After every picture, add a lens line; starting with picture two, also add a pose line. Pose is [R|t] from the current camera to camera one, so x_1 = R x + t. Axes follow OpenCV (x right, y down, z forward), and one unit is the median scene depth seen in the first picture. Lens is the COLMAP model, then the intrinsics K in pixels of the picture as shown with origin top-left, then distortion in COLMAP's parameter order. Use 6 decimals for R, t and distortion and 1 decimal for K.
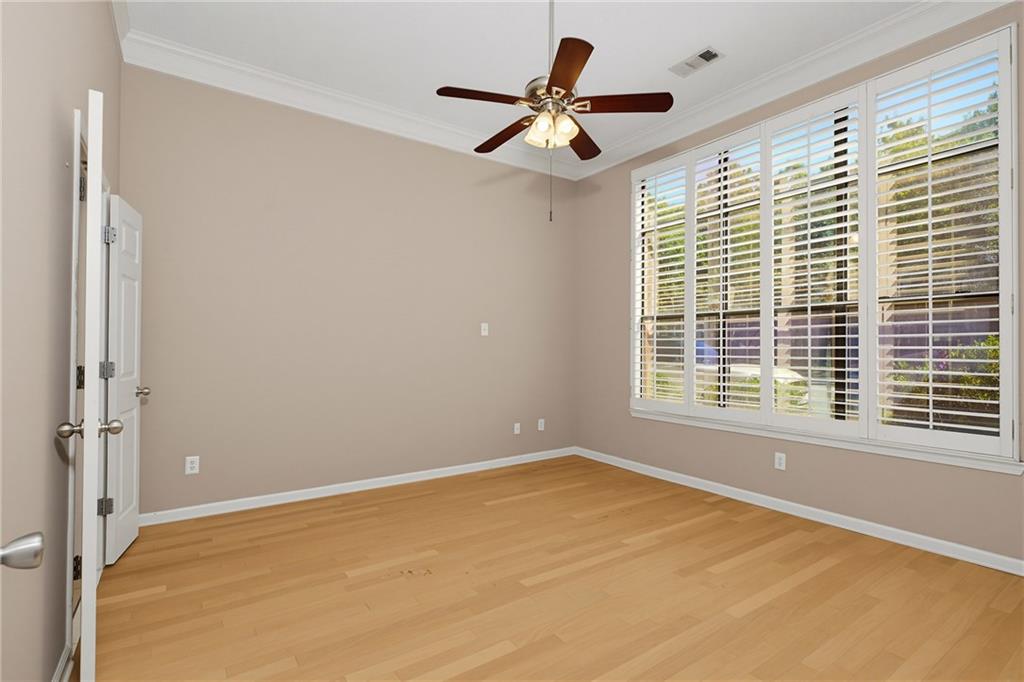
lens RADIAL K [[495.8, 0, 499.7], [0, 495.8, 351.3], [0, 0, 1]] dist [-0.001085, -0.000472]
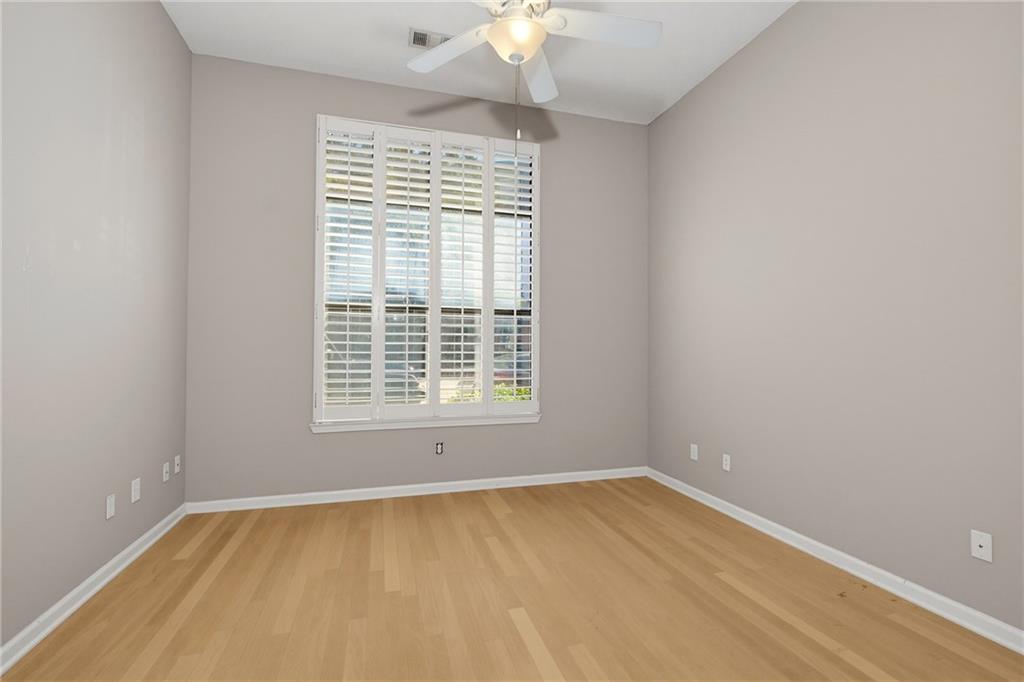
lens RADIAL K [[460.2, 0, 516.2], [0, 460.2, 344.4], [0, 0, 1]] dist [-0.003645, 0.000084]
pose [[0.284153, 0.001222, 0.958778, -0.327795], [-0.000550, 0.999999, -0.001111, -0.003898], [-0.958779, -0.000212, 0.284154, 0.502796]]
